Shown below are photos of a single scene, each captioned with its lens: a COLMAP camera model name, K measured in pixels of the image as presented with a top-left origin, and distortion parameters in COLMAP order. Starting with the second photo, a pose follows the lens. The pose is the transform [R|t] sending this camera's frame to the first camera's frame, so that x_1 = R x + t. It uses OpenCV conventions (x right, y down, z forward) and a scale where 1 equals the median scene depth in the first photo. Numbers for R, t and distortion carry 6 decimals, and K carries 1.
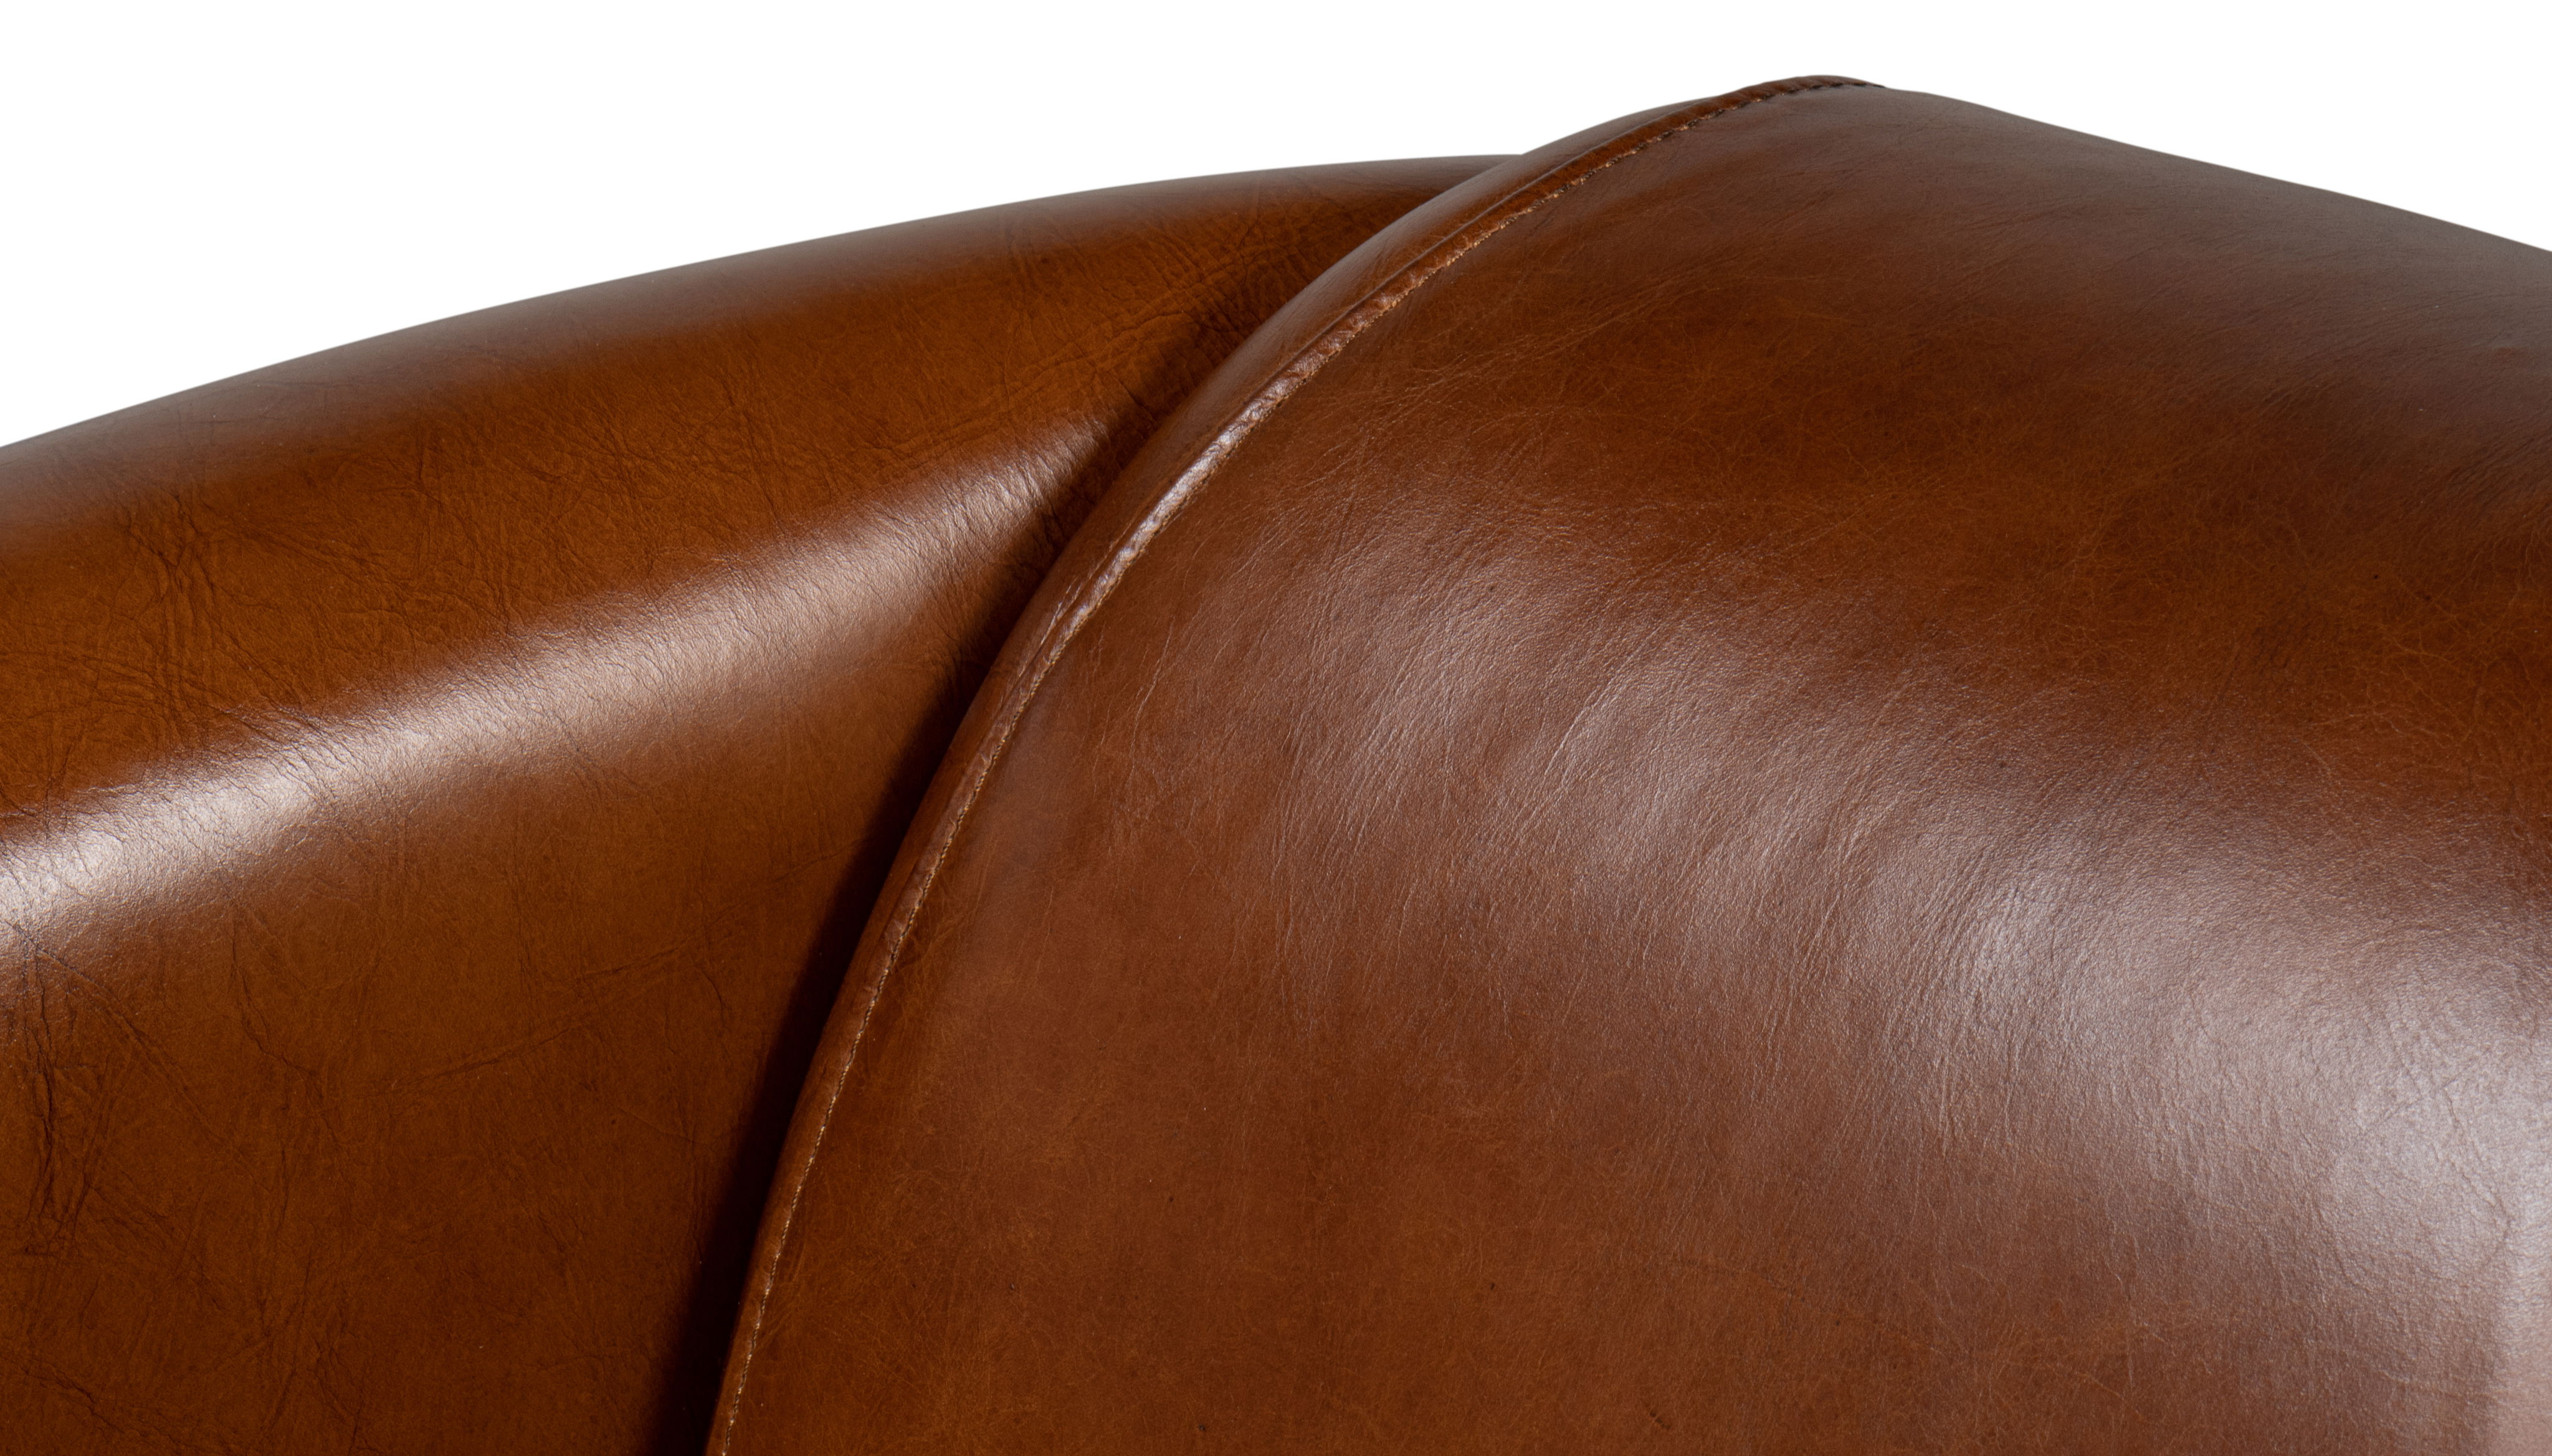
lens RADIAL K [[9937.6, 0, 1276.3], [0, 9937.6, 727.1], [0, 0, 1]] dist [-0.061047, 0.000000]
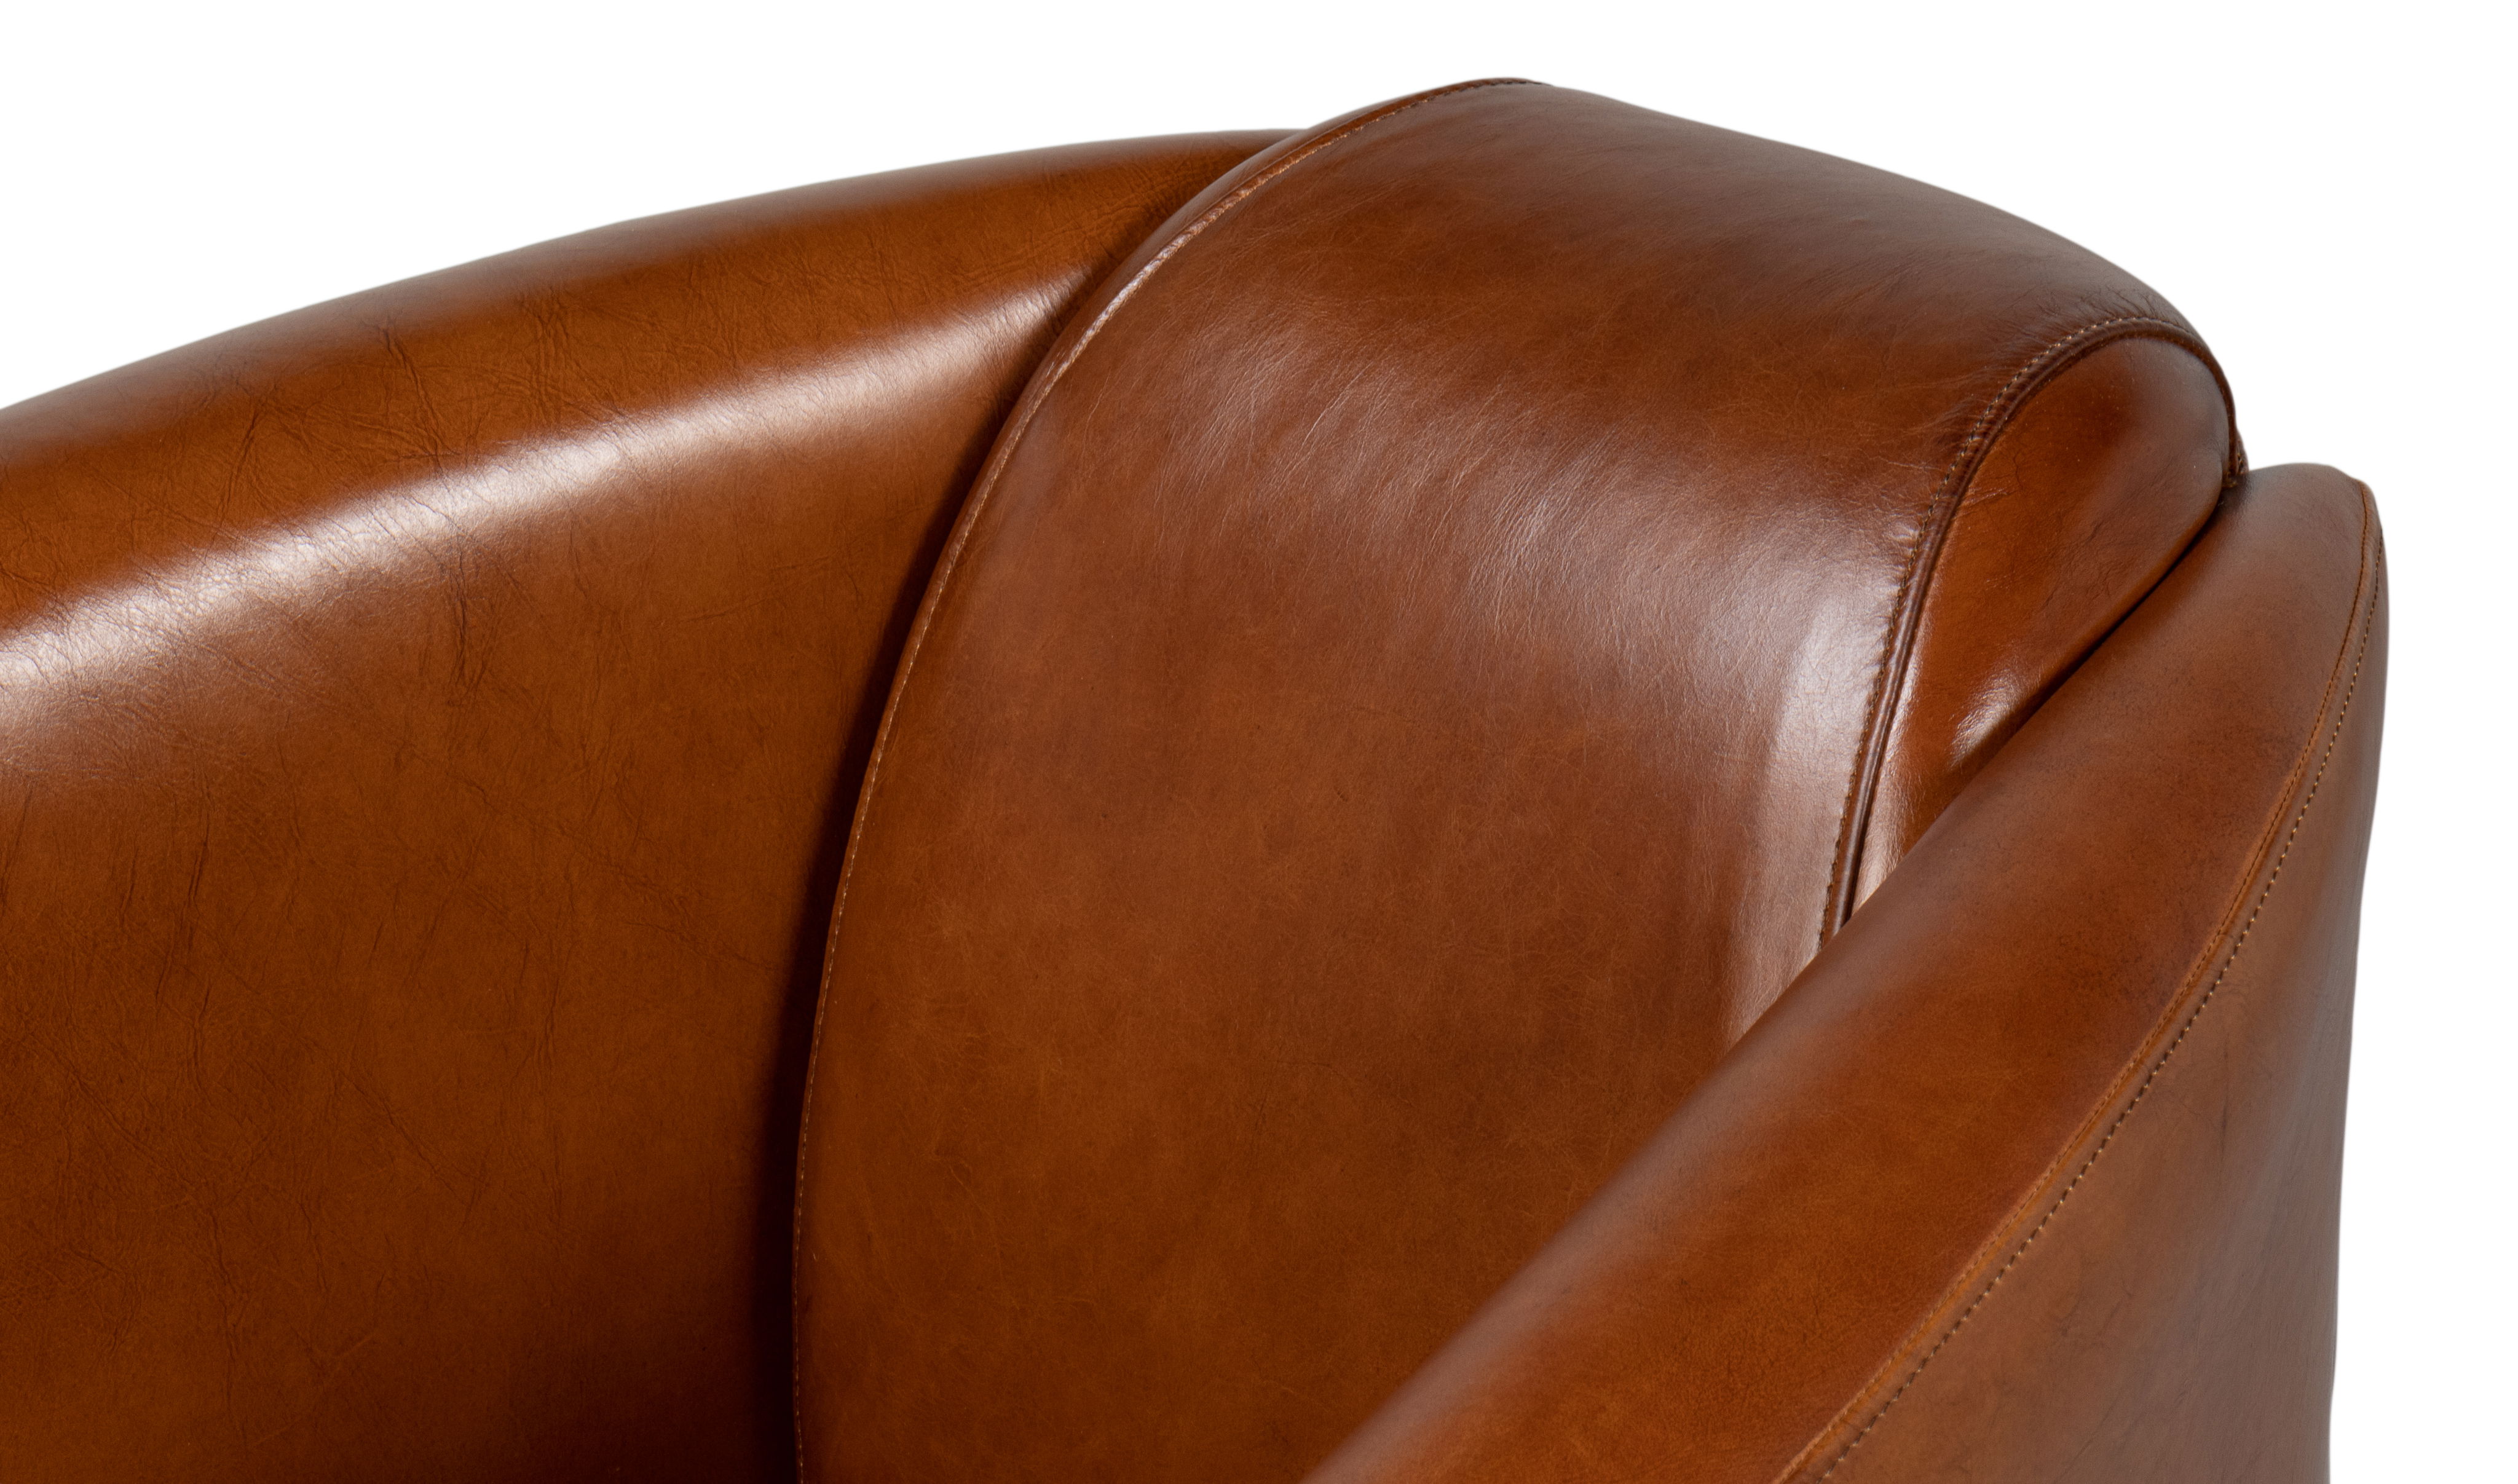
lens RADIAL K [[9137.5, 0, 1258.5], [0, 9137.5, 742.5], [0, 0, 1]] dist [-0.186852, 0.000000]
pose [[0.996758, 0.025110, -0.076433, 0.140919], [-0.028230, 0.998800, -0.040023, 0.119516], [0.075337, 0.042051, 0.996271, -0.602172]]
